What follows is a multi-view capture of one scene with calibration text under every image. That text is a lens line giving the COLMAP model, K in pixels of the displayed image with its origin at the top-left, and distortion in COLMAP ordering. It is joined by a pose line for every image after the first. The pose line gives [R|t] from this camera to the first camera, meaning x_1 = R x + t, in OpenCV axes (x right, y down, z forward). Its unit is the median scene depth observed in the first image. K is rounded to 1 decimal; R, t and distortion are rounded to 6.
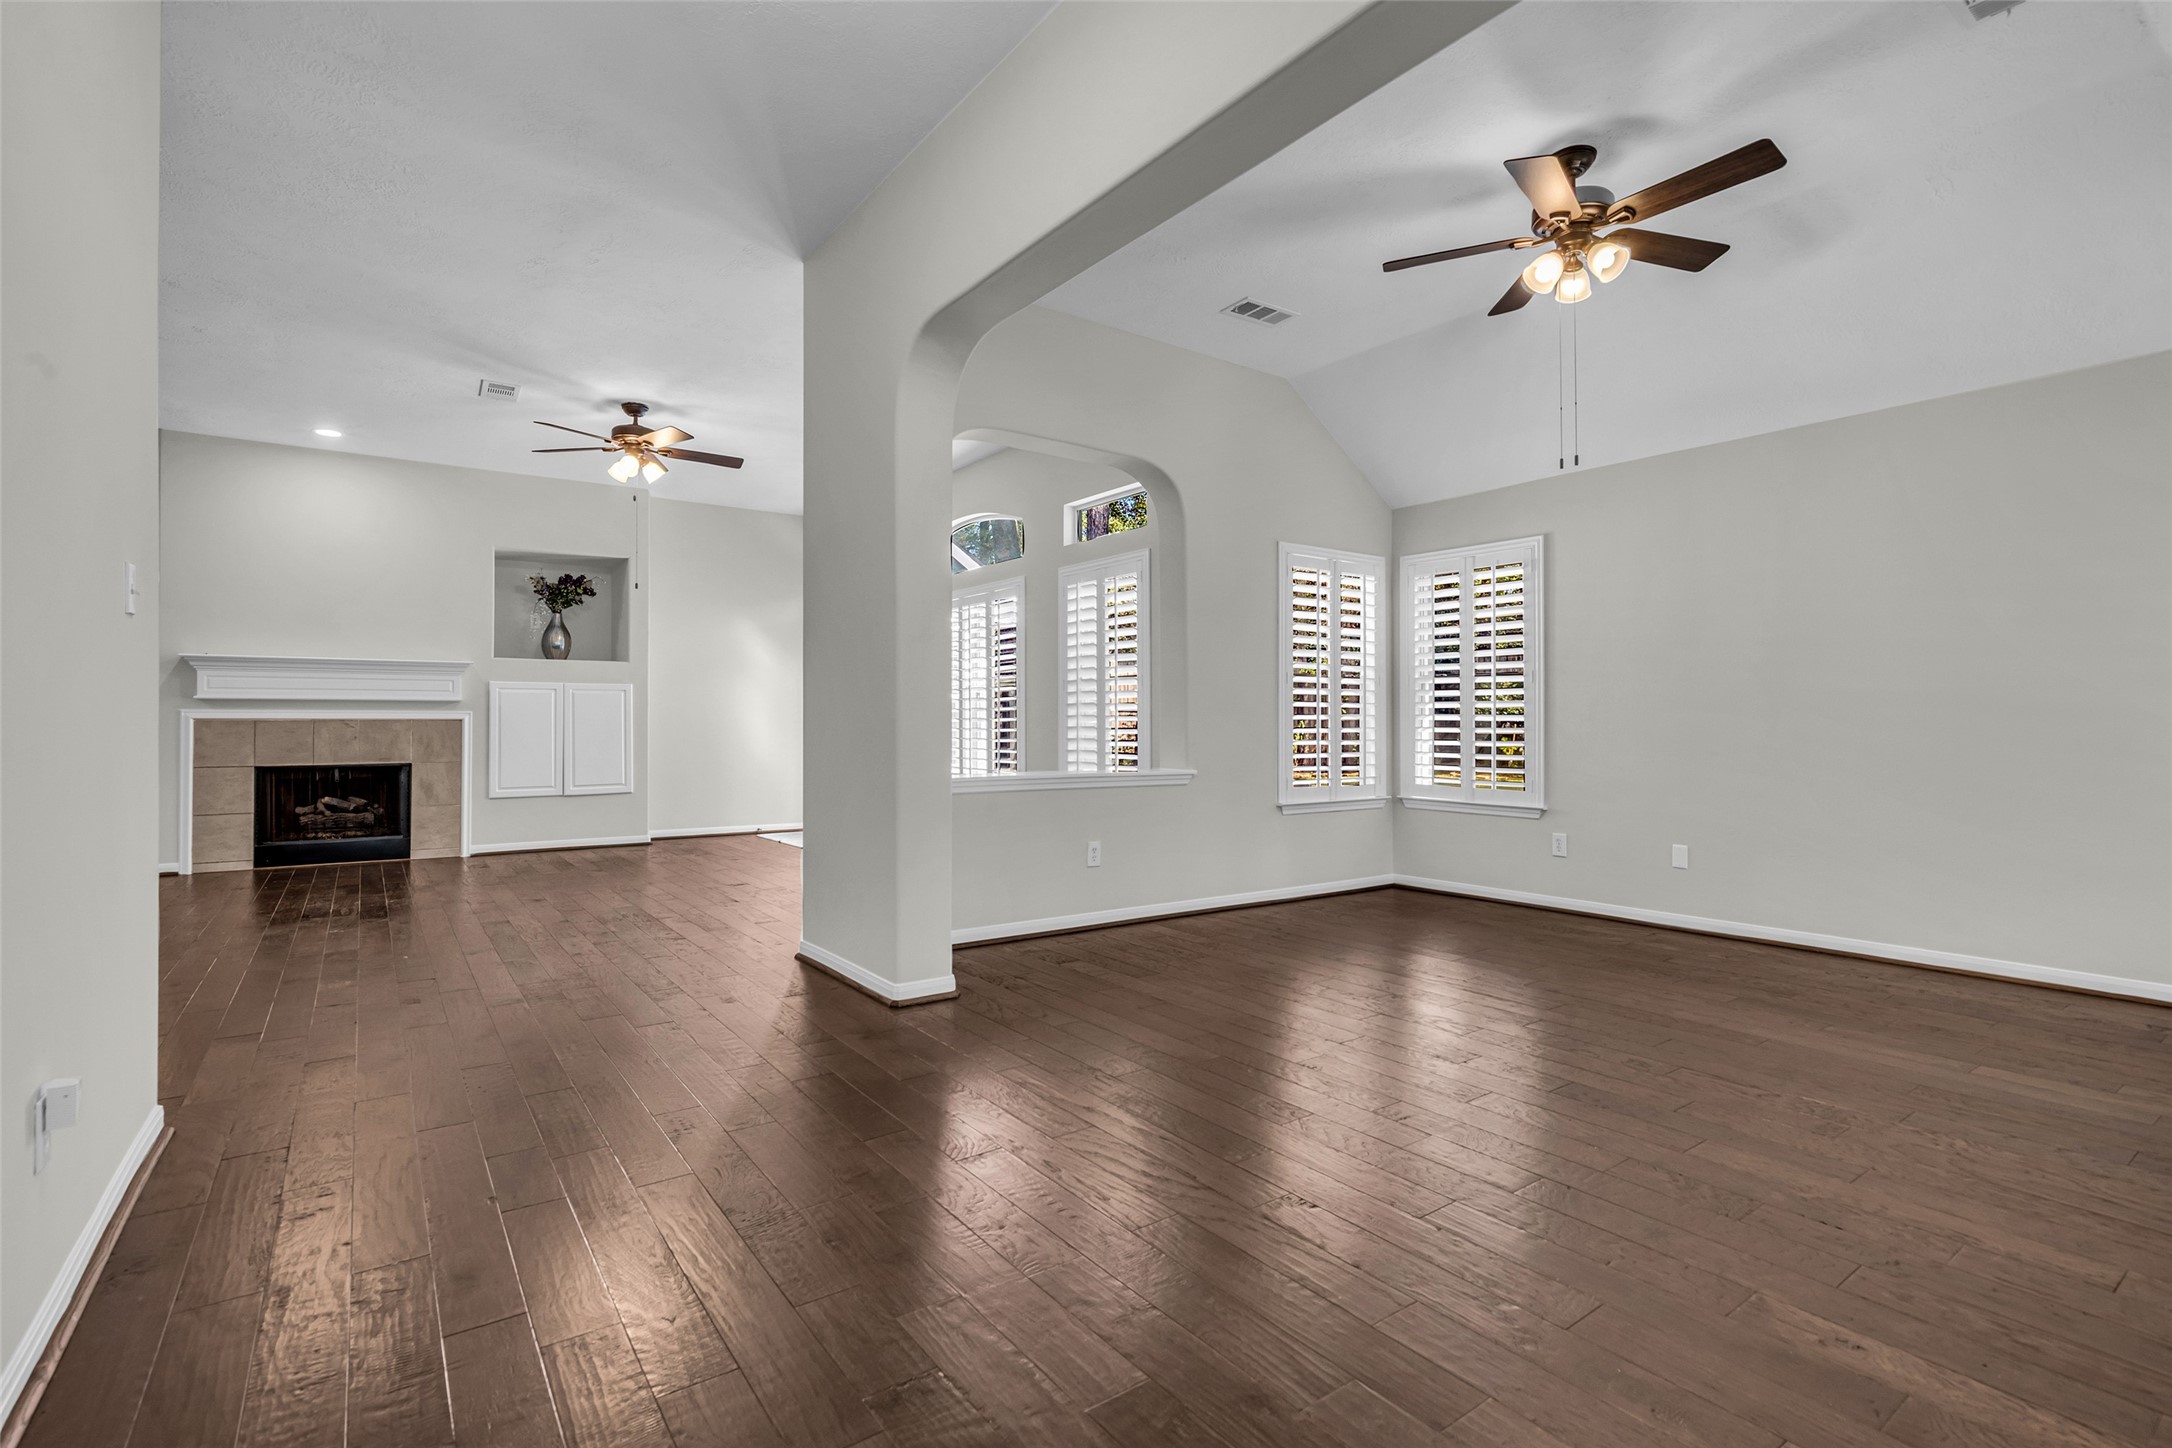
lens RADIAL K [[1000.9, 0, 1081.6], [0, 1000.9, 715.2], [0, 0, 1]] dist [-0.008057, 0.000078]
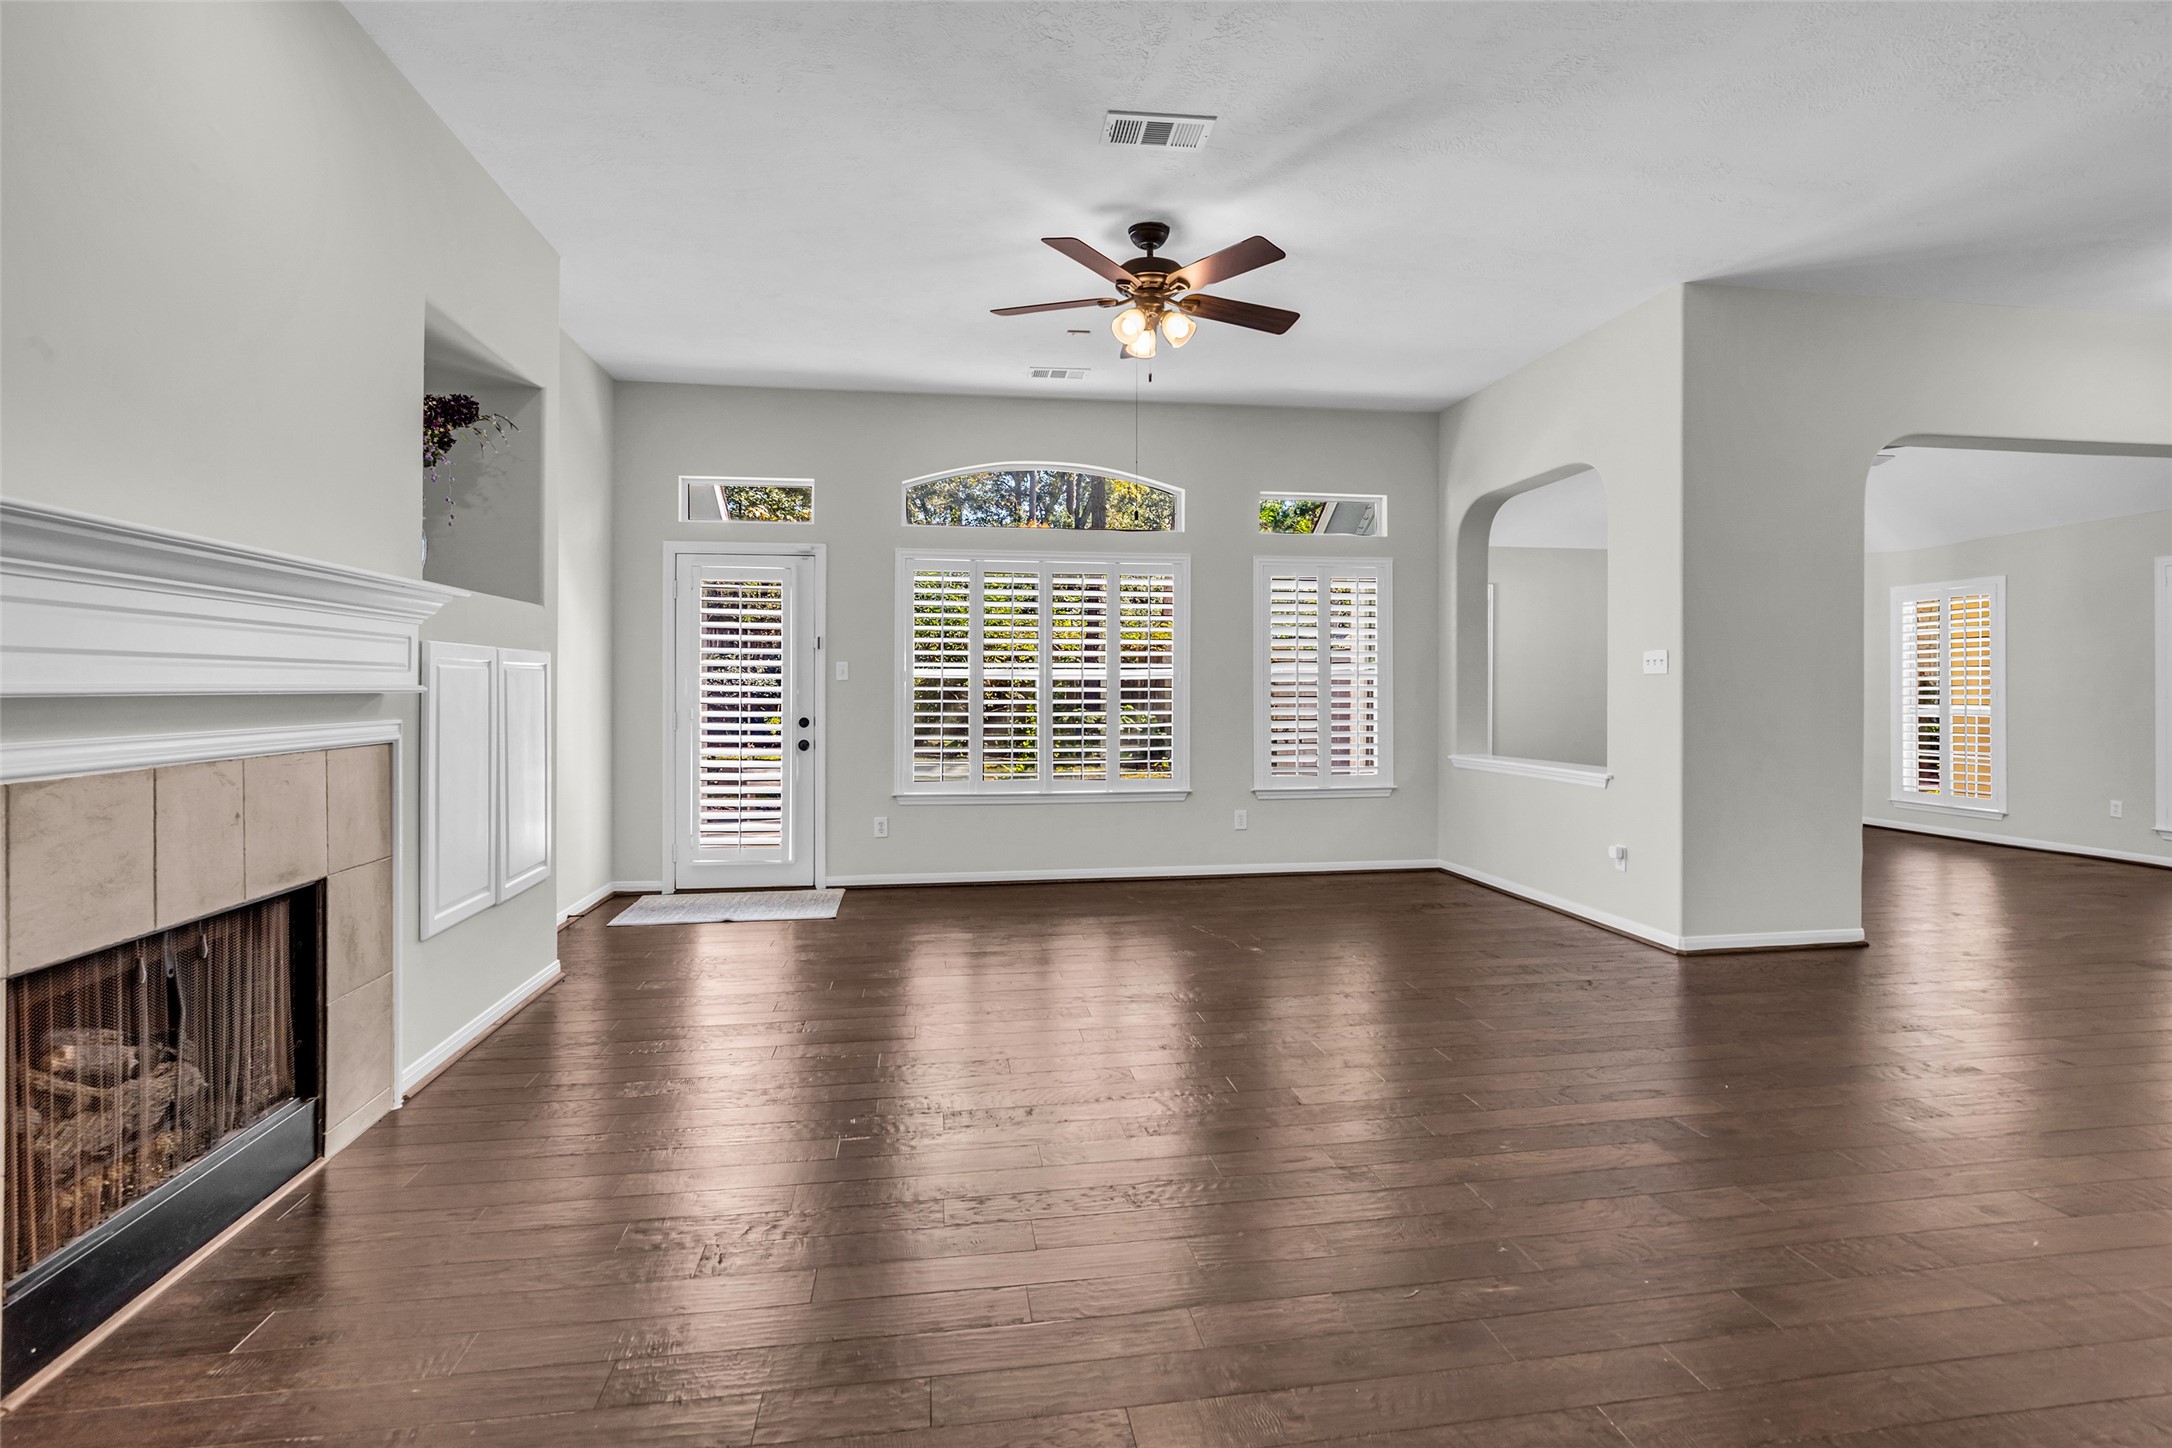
lens RADIAL K [[1027.5, 0, 1080.1], [0, 1027.5, 690.3], [0, 0, 1]] dist [-0.000988, -0.000097]
pose [[0.461665, -0.003395, 0.887048, -0.873771], [-0.005215, 0.999965, 0.006542, -0.019320], [-0.887039, -0.007646, 0.461631, 0.618105]]
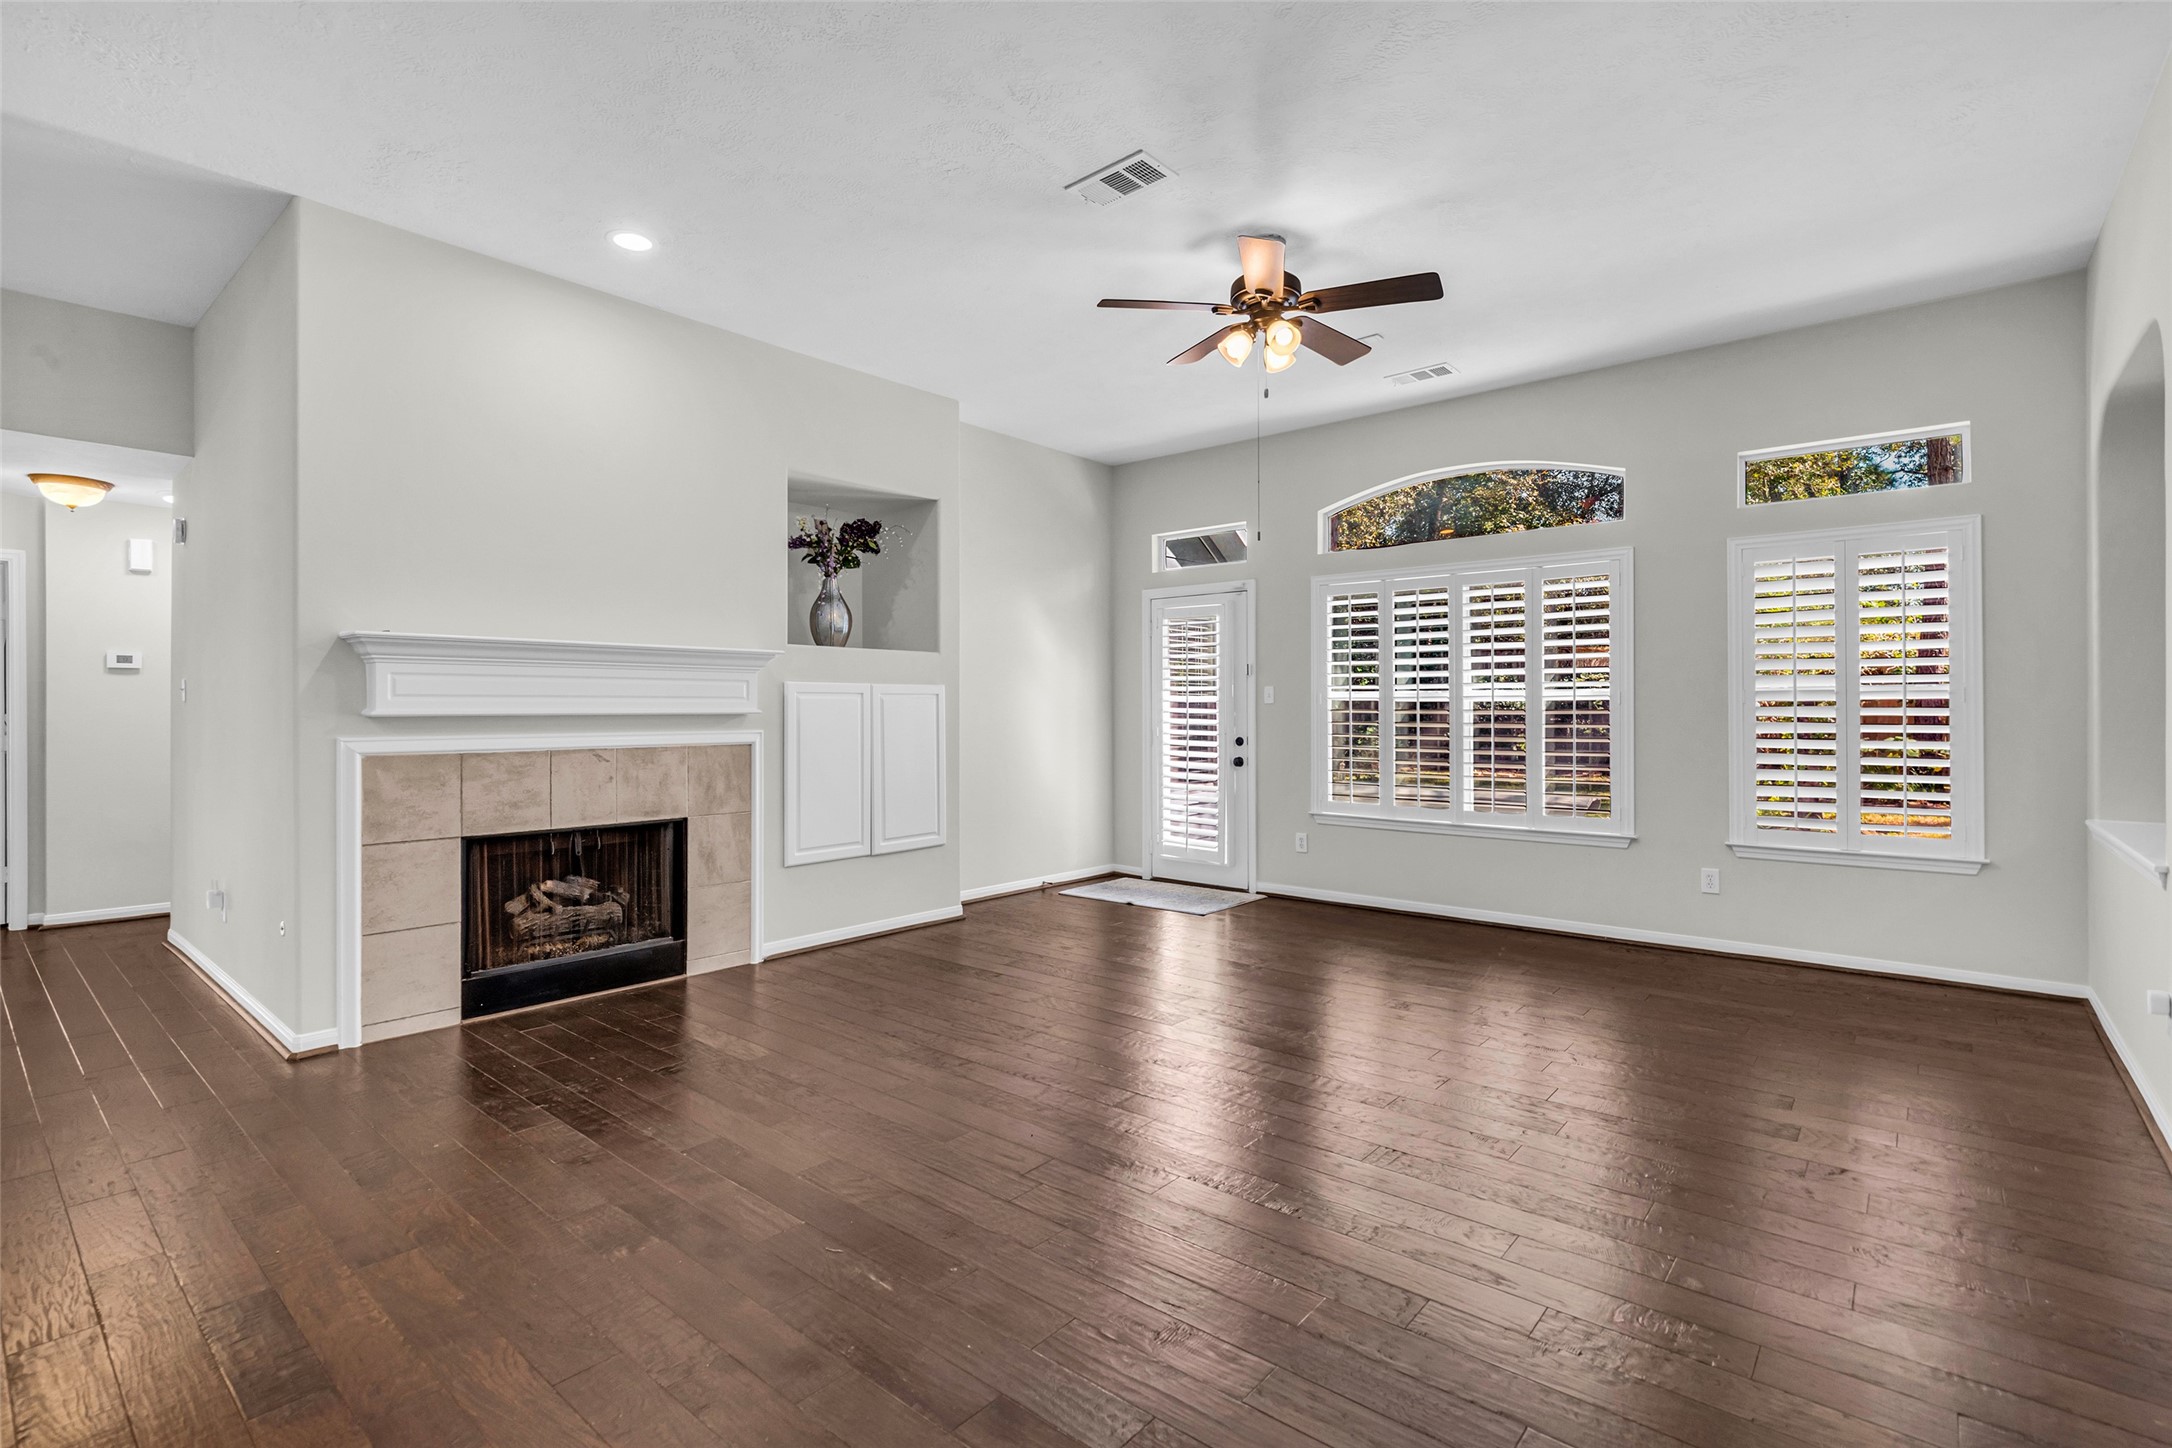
lens RADIAL K [[1000.9, 0, 1081.6], [0, 1000.9, 715.2], [0, 0, 1]] dist [-0.008057, 0.000078]
pose [[0.970220, -0.003194, 0.242205, -0.591820], [0.000261, 0.999926, 0.012139, -0.021408], [-0.242226, -0.011715, 0.970149, 0.357090]]
